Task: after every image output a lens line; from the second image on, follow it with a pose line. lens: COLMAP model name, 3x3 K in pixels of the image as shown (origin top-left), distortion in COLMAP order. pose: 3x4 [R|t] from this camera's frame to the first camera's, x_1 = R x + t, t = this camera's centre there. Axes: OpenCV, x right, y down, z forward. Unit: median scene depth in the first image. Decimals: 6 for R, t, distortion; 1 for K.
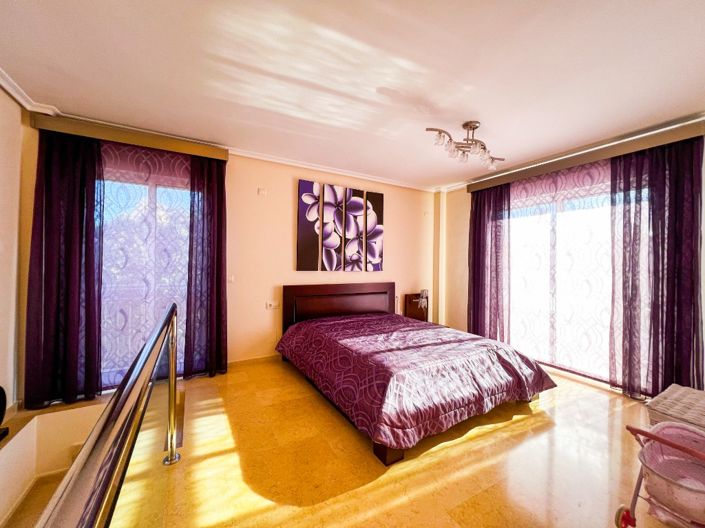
lens RADIAL K [[280.9, 0, 355.7], [0, 280.9, 261.3], [0, 0, 1]] dist [0.001056, -0.000178]
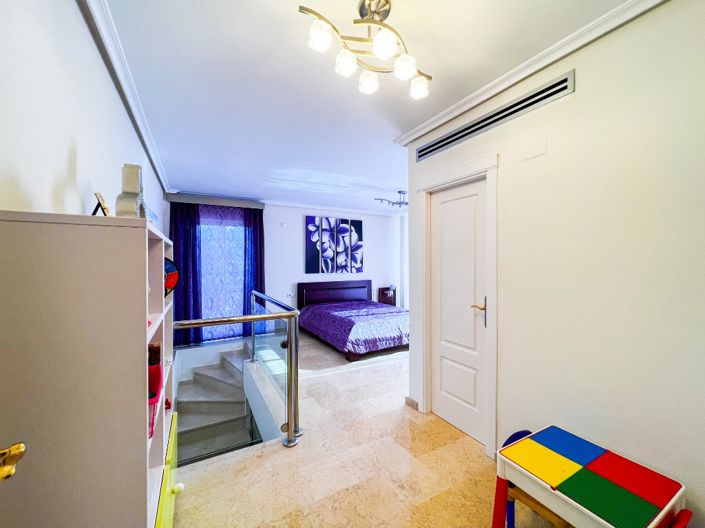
lens RADIAL K [[282.1, 0, 349.9], [0, 282.1, 266.8], [0, 0, 1]] dist [-0.001065, 0.000855]
pose [[0.999314, -0.015732, -0.033520, 0.089273], [0.016577, 0.999548, 0.025088, -0.038870], [0.033110, -0.025626, 0.999123, -0.568085]]
